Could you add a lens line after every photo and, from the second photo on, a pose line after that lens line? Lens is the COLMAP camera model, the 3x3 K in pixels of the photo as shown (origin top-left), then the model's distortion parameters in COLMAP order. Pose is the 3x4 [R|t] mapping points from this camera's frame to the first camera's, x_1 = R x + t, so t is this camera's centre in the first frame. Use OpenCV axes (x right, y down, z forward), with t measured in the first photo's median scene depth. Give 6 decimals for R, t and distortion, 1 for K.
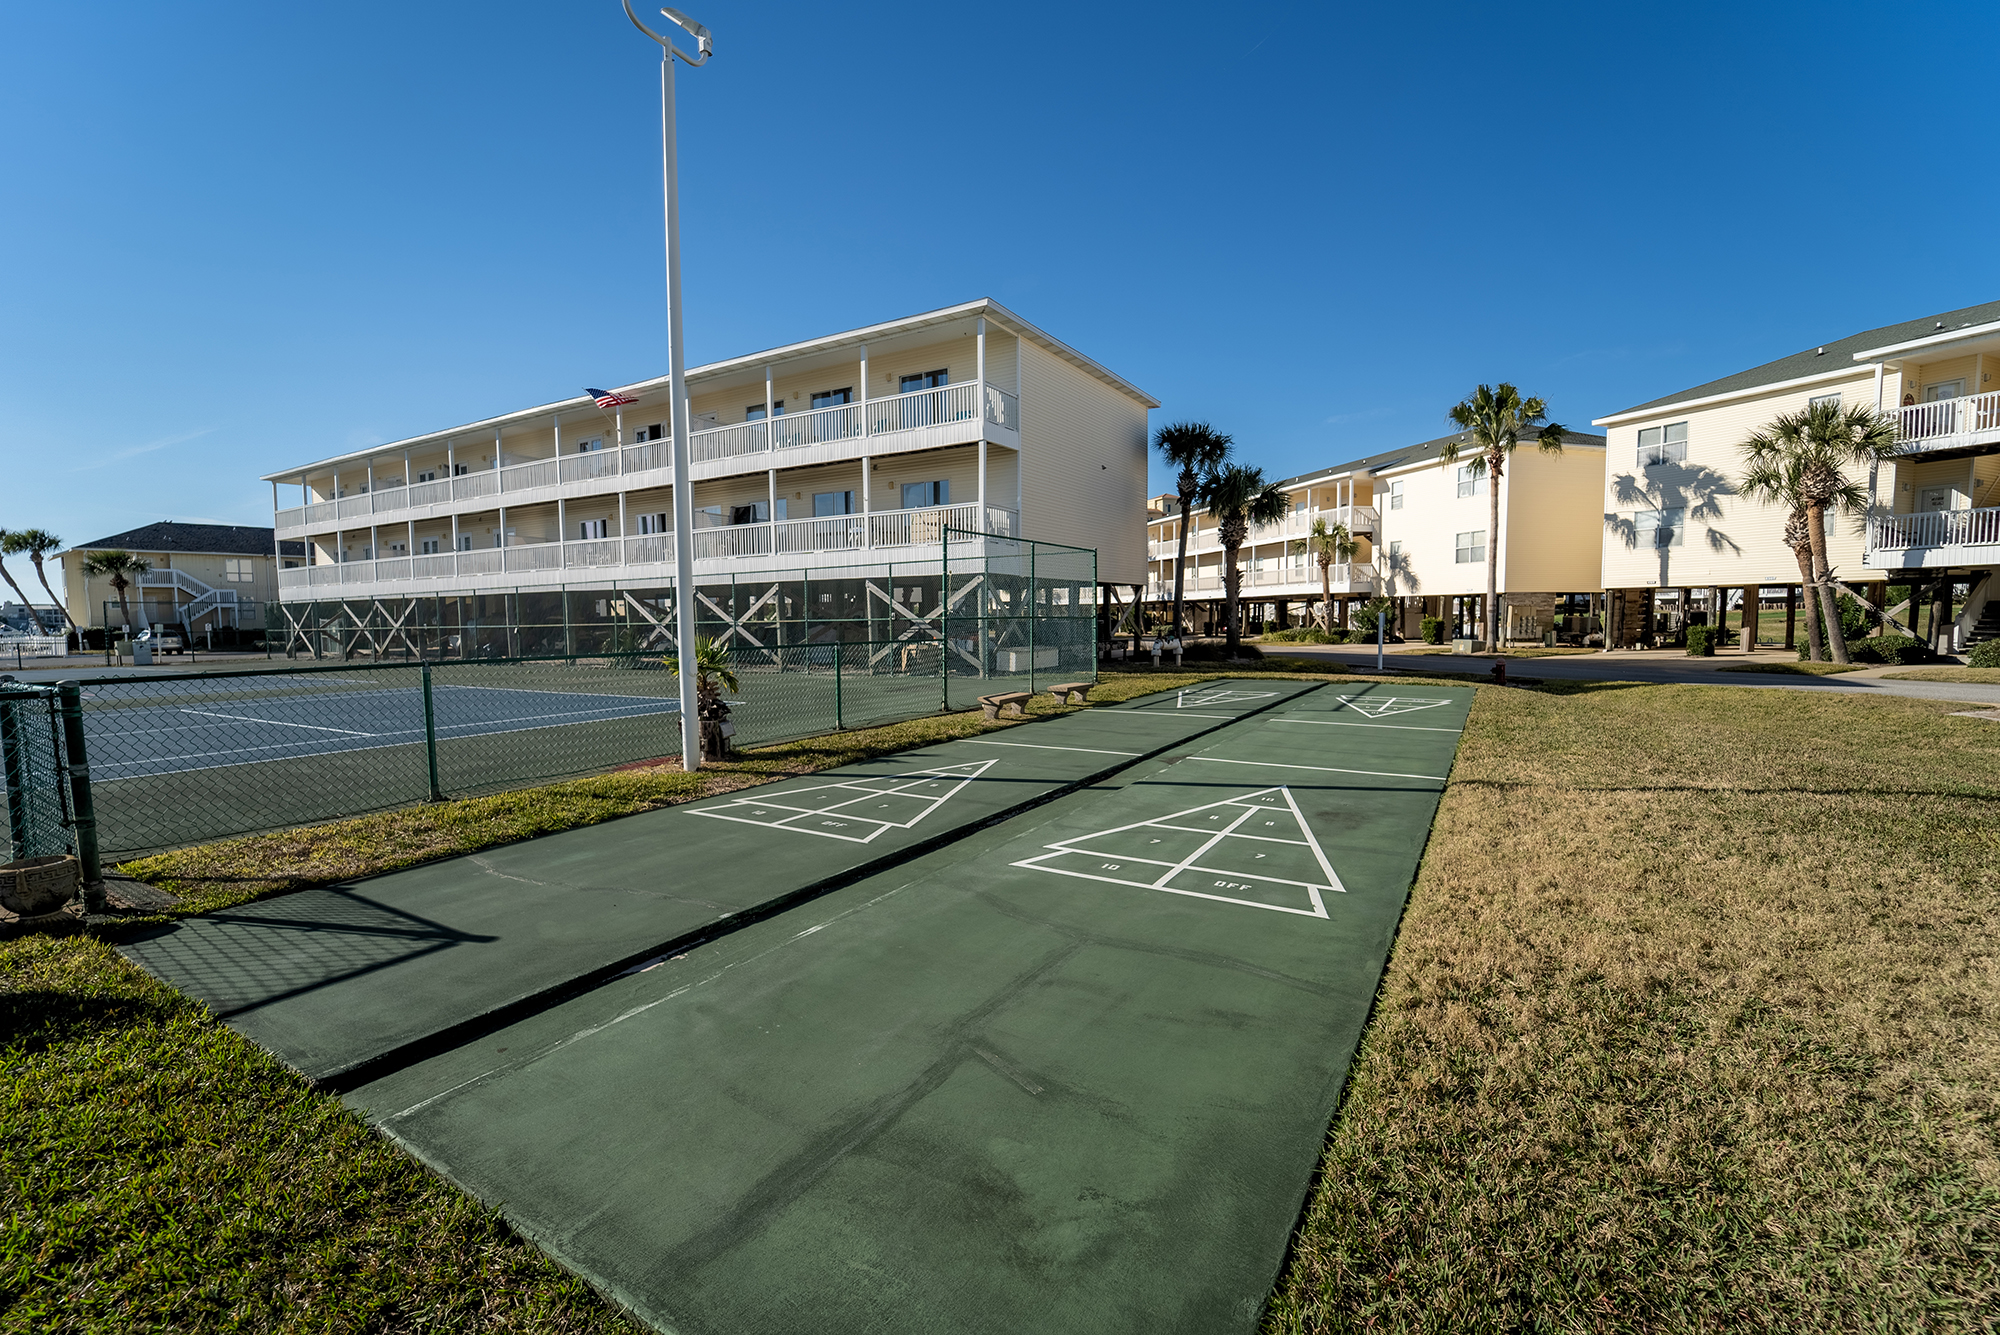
lens RADIAL K [[837.5, 0, 1000.0], [0, 837.5, 667.5], [0, 0, 1]] dist [-0.001567, -0.000226]
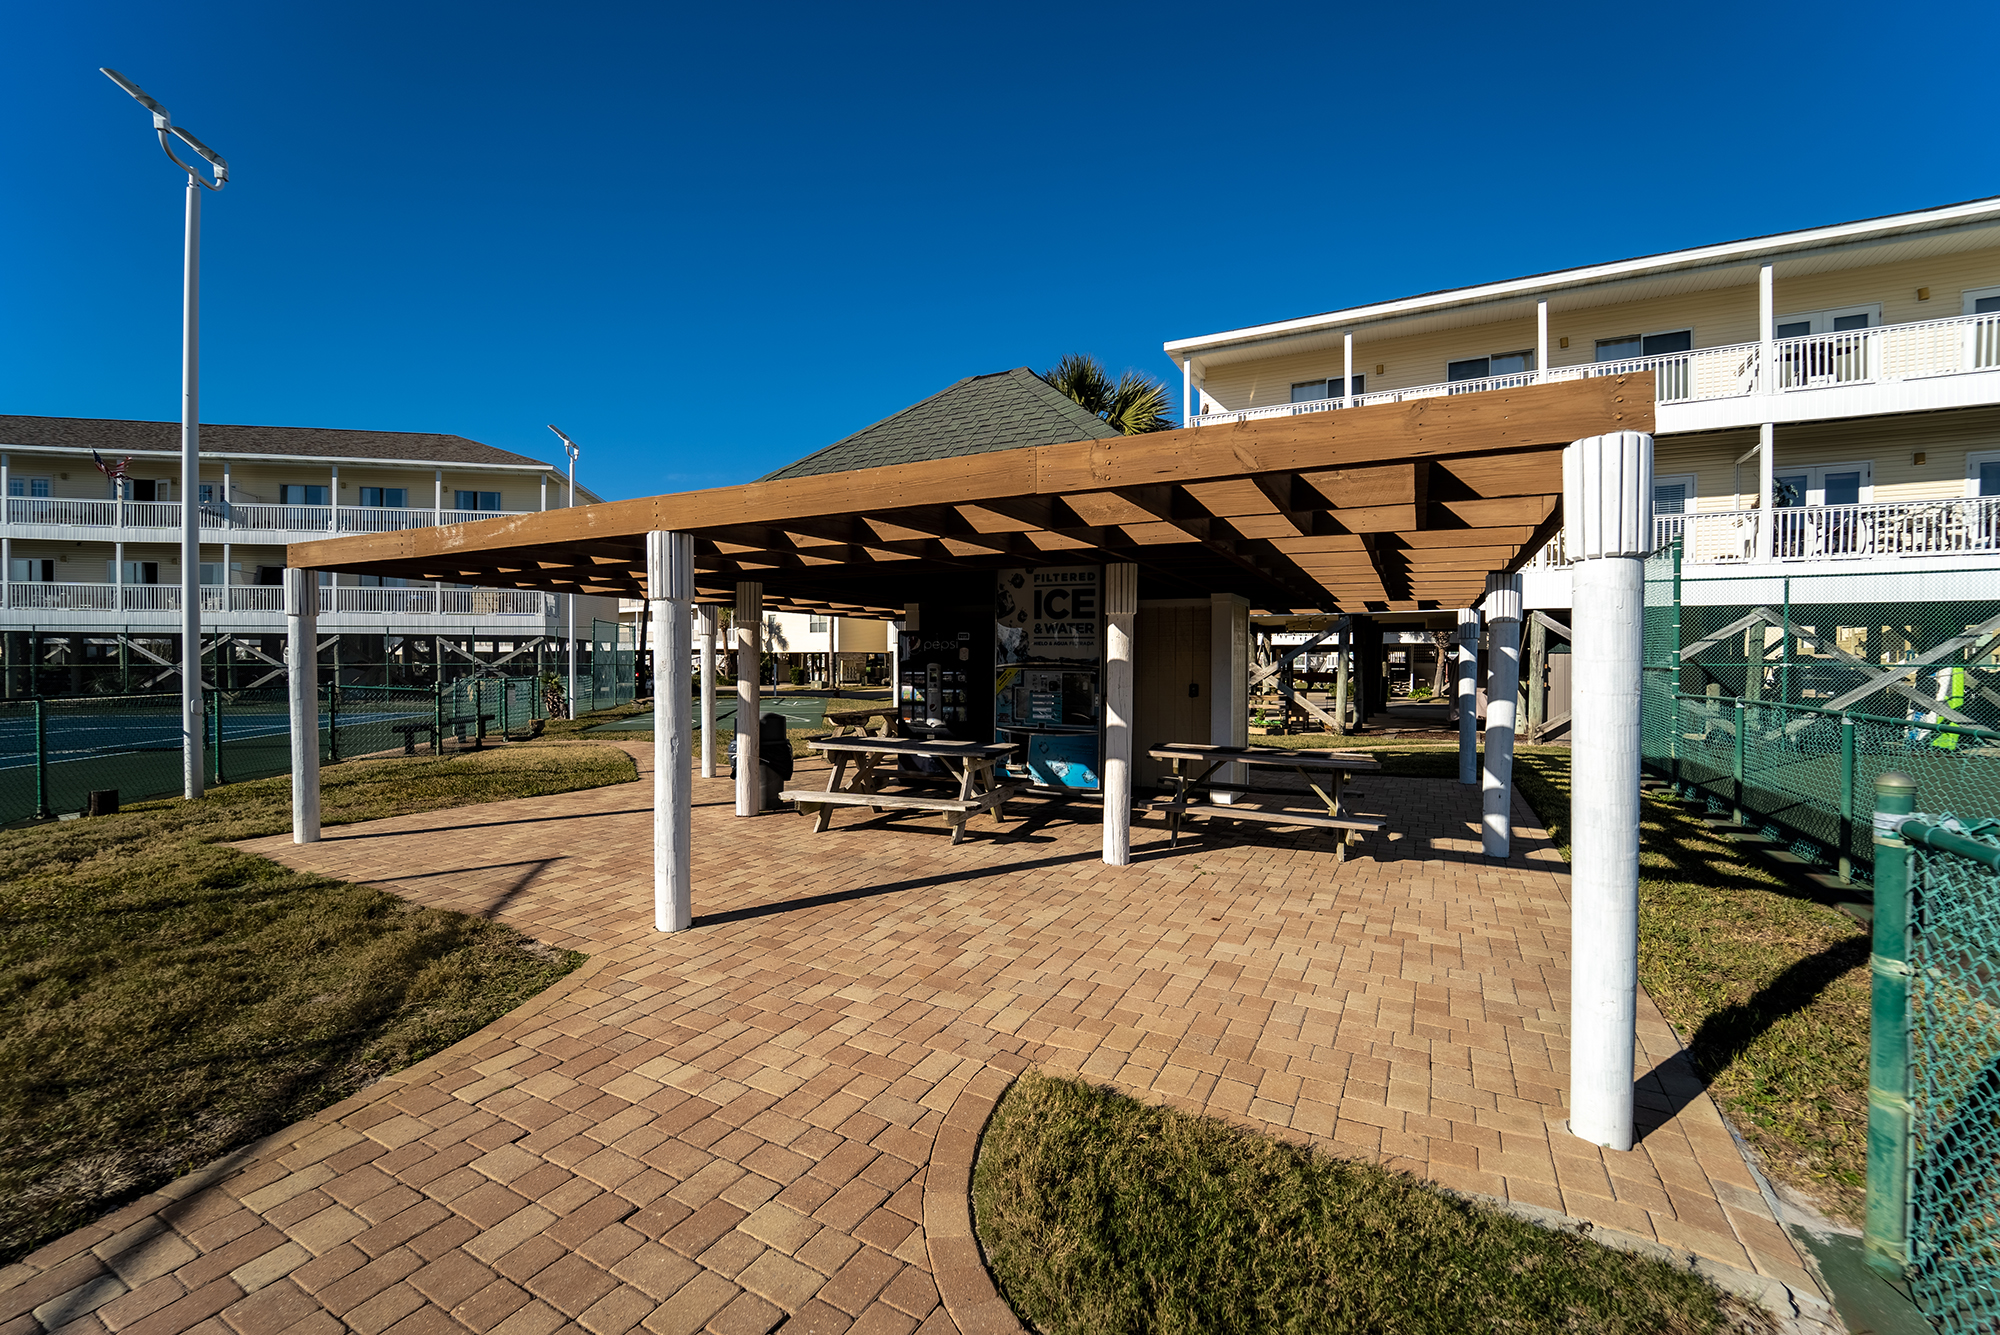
lens RADIAL K [[837.5, 0, 1000.0], [0, 837.5, 667.5], [0, 0, 1]] dist [-0.001567, -0.000226]
pose [[0.744337, 0.008759, 0.667747, -0.242867], [0.031820, 0.998313, -0.048565, 0.028361], [-0.667046, 0.057396, 0.742803, -0.404930]]
